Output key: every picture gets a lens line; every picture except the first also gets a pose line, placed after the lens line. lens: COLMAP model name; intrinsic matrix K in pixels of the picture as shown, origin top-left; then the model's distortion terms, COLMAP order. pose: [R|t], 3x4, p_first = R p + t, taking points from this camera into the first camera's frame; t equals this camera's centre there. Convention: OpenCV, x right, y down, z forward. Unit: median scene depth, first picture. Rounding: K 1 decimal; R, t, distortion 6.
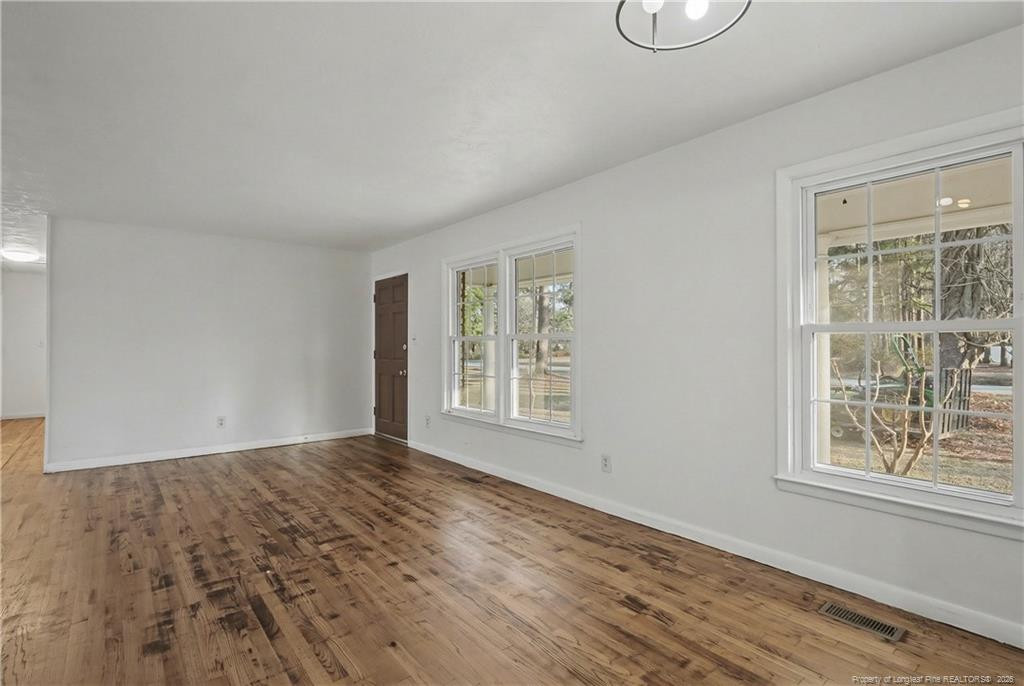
lens RADIAL K [[501.0, 0, 500.9], [0, 501.0, 344.6], [0, 0, 1]] dist [-0.001668, -0.000614]
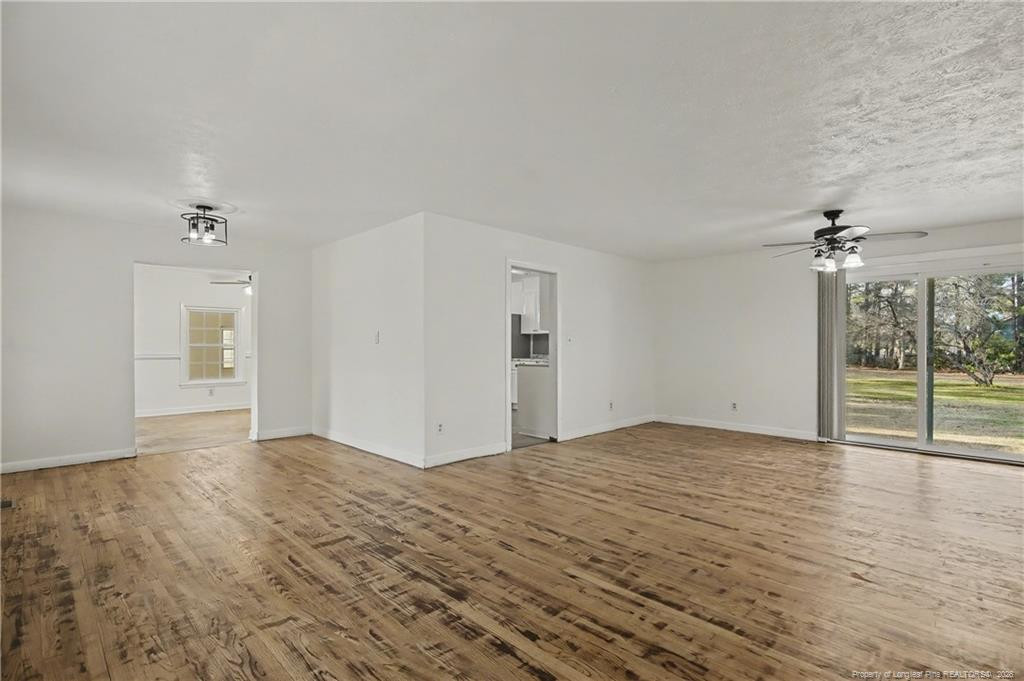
lens RADIAL K [[501.0, 0, 501.0], [0, 501.0, 341.3], [0, 0, 1]] dist [-0.001668, -0.000614]
pose [[-0.995004, 0.002317, -0.099808, -0.530250], [0.003038, 0.999970, -0.007070, 0.006004], [0.099789, -0.007338, -0.994982, 1.893077]]
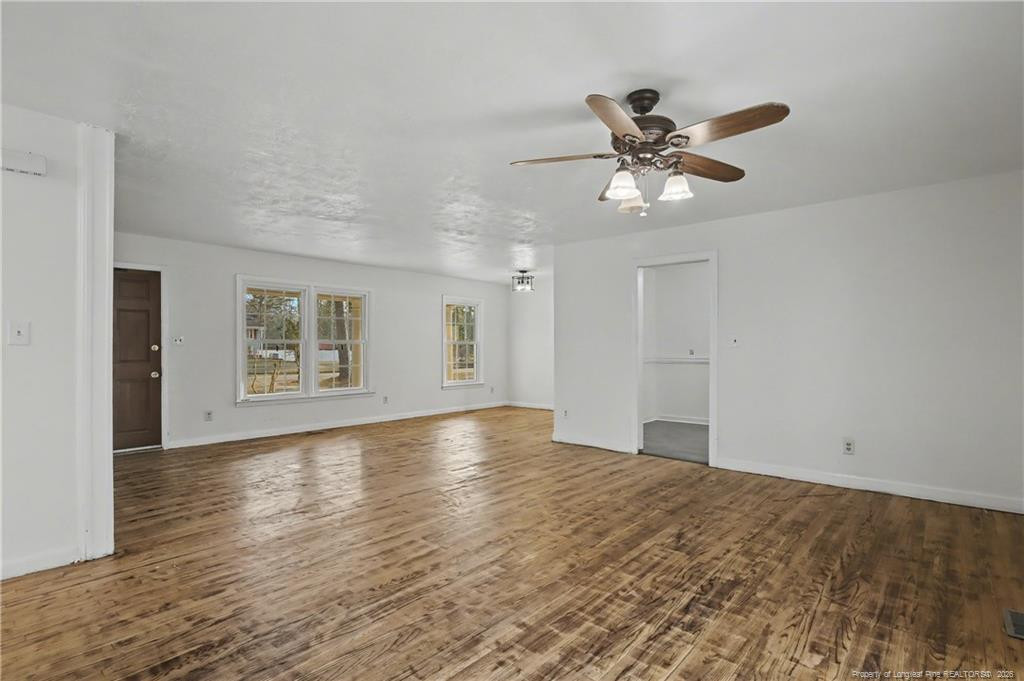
lens RADIAL K [[501.0, 0, 515.3], [0, 501.0, 349.0], [0, 0, 1]] dist [-0.001668, -0.000614]
pose [[-0.179663, 0.001017, 0.983728, -2.316421], [-0.001392, 0.999998, -0.001288, 0.013028], [-0.983727, -0.001601, -0.179662, 0.913713]]
